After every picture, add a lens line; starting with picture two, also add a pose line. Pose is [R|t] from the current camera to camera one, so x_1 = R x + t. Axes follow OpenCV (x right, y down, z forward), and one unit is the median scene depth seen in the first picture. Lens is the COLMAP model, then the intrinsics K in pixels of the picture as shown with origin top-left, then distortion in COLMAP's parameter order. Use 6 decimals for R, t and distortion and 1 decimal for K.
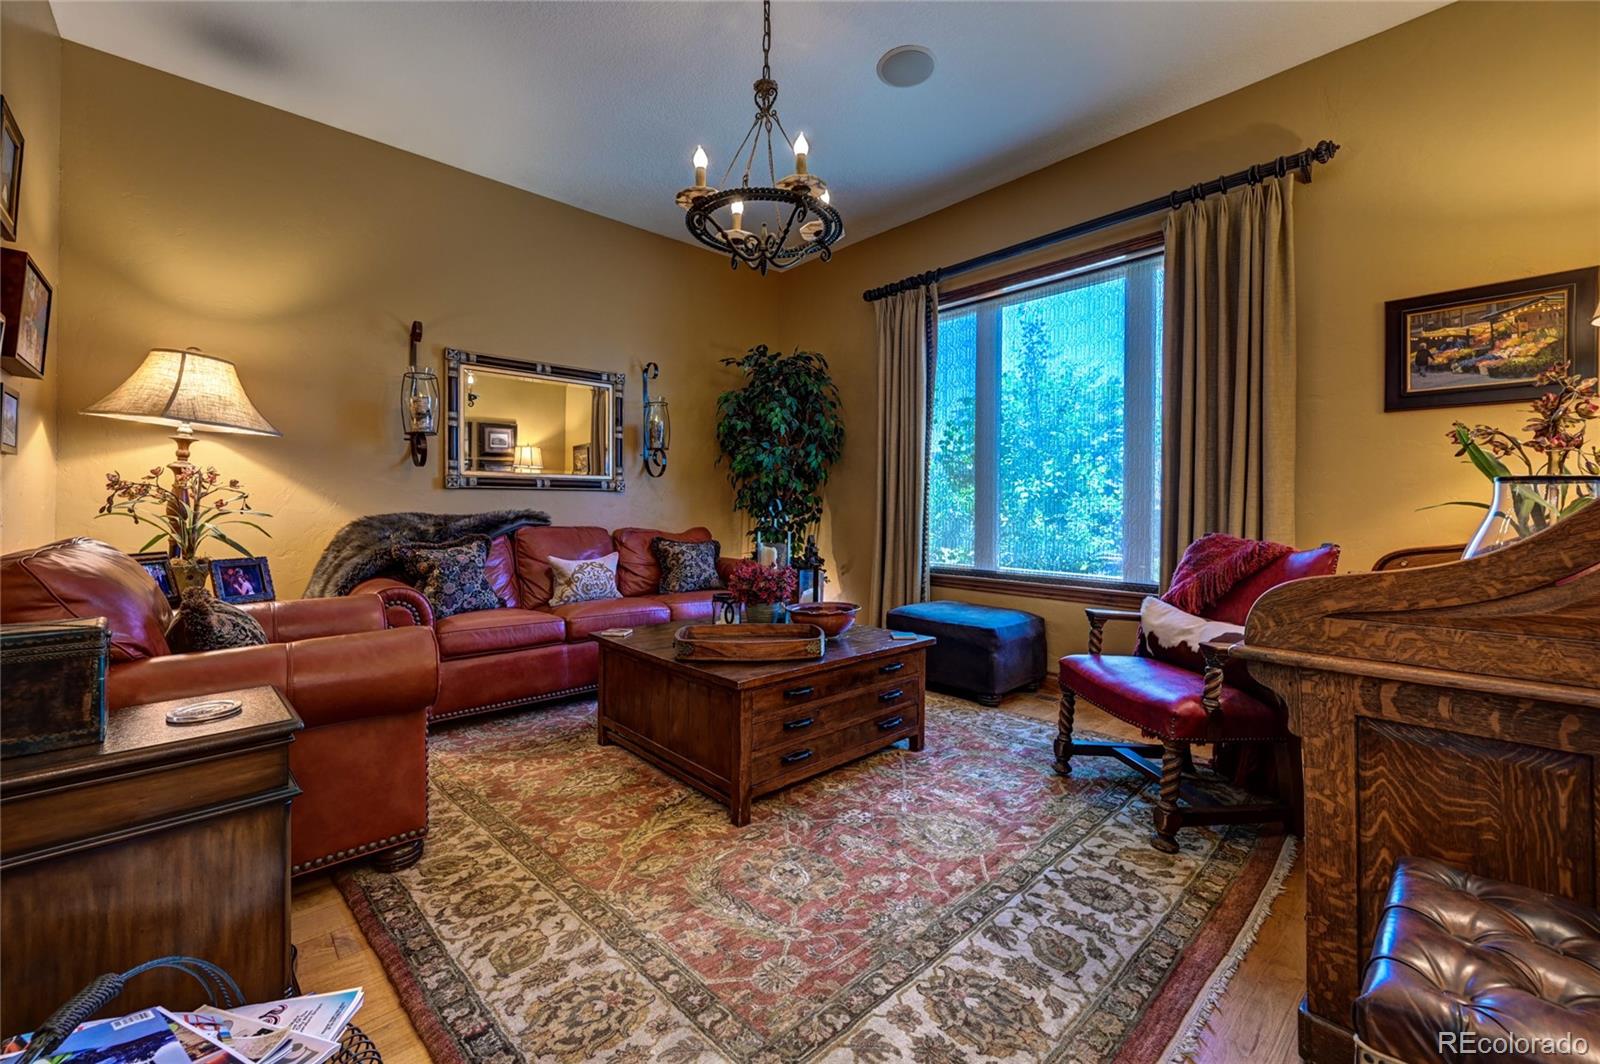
lens RADIAL K [[631.4, 0, 800.7], [0, 631.4, 507.0], [0, 0, 1]] dist [-0.000952, -0.000358]
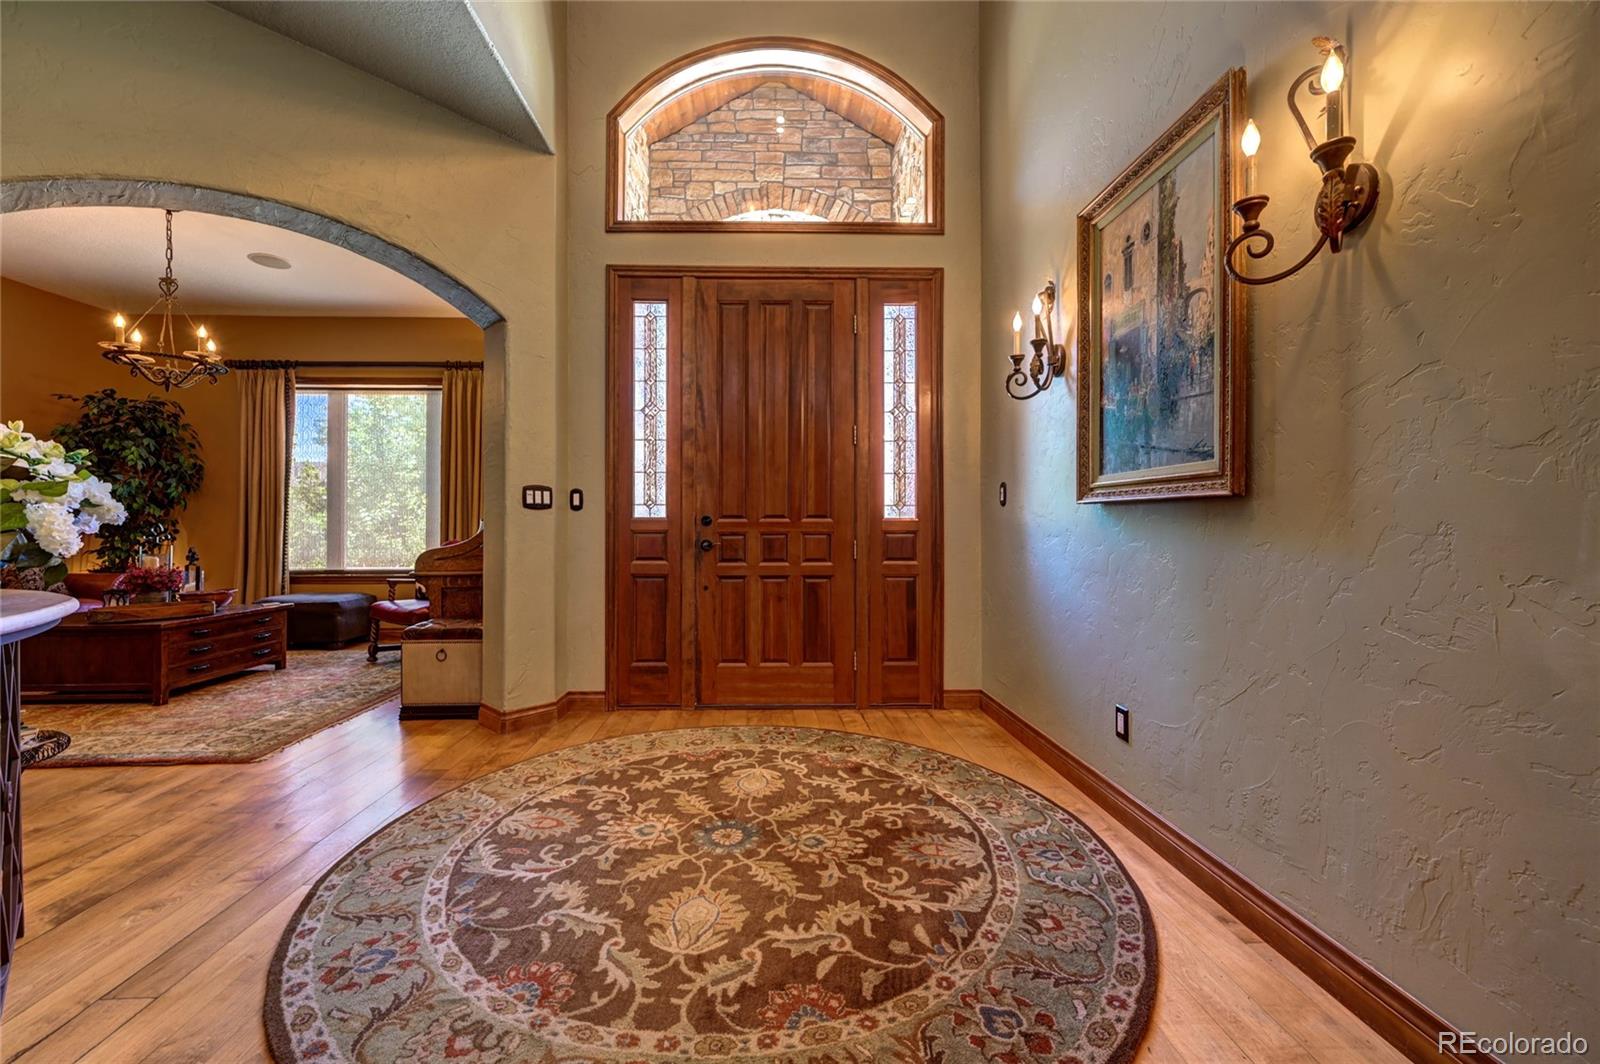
lens RADIAL K [[631.4, 0, 782.8], [0, 631.4, 523.0], [0, 0, 1]] dist [-0.000952, -0.000358]
pose [[0.646835, -0.002436, 0.762626, -0.155905], [0.004213, 0.999991, -0.000379, -0.004698], [-0.762619, 0.003458, 0.646839, -0.747787]]
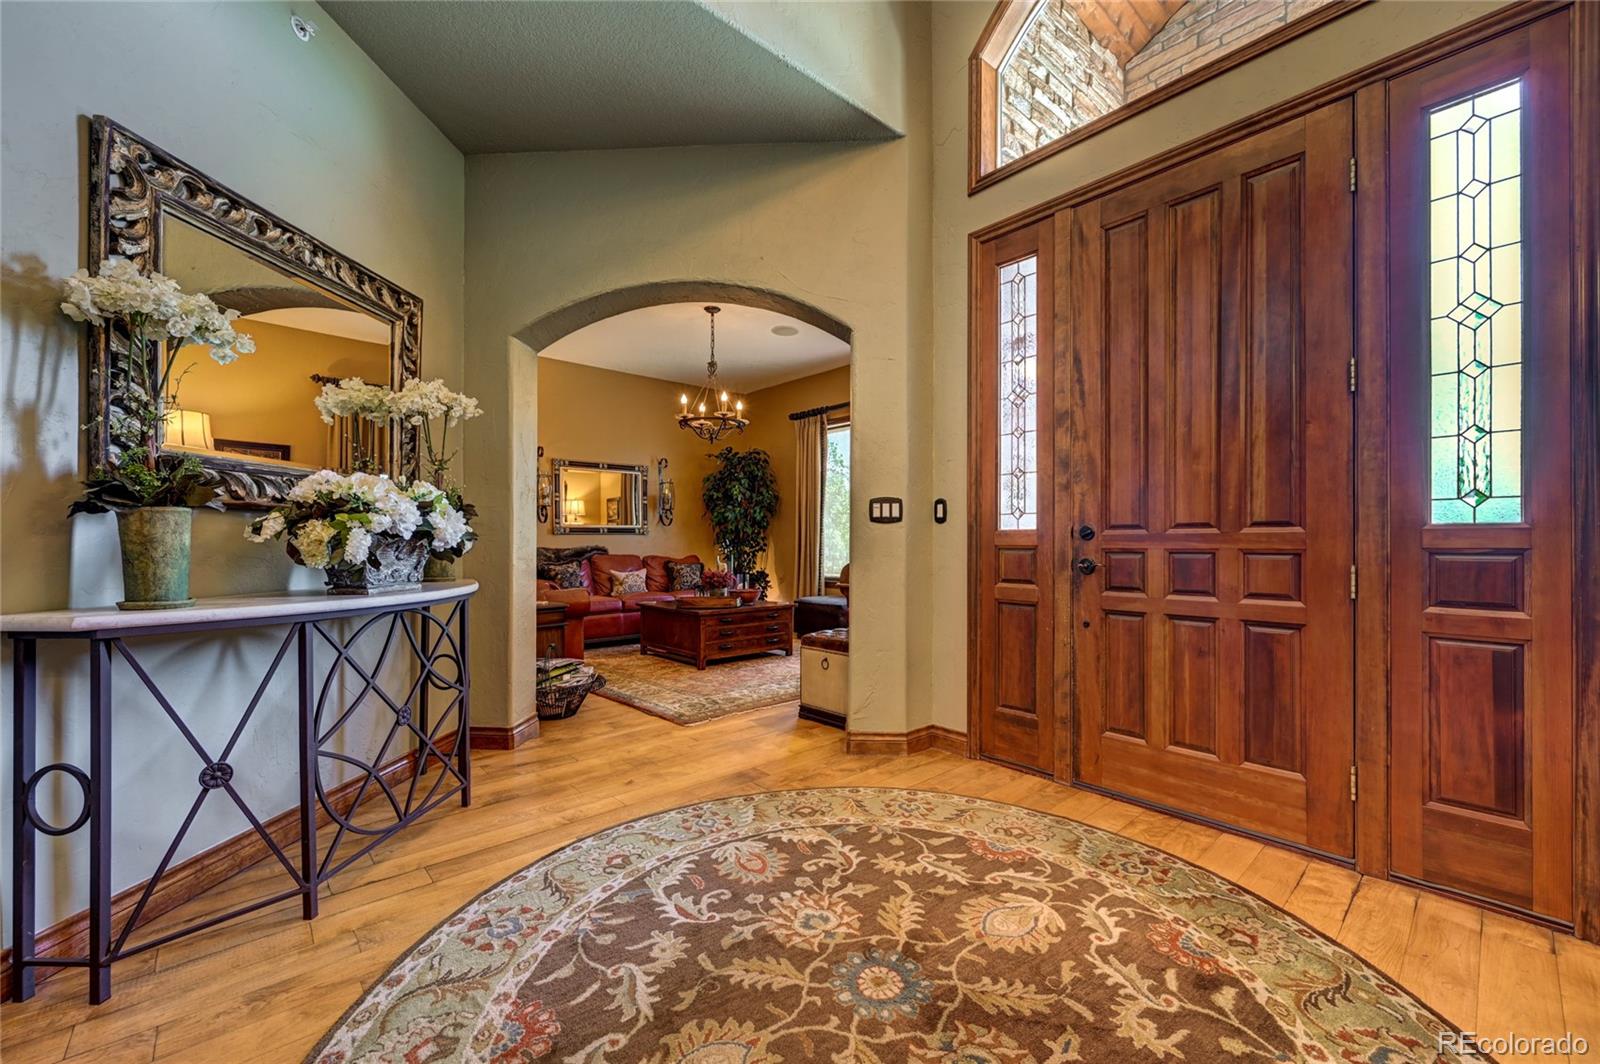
lens RADIAL K [[631.4, 0, 812.4], [0, 631.4, 538.5], [0, 0, 1]] dist [-0.000952, -0.000358]
pose [[0.999957, -0.009186, -0.001540, 0.174923], [0.009181, 0.999952, -0.003321, -0.003635], [0.001570, 0.003306, 0.999993, -0.742396]]
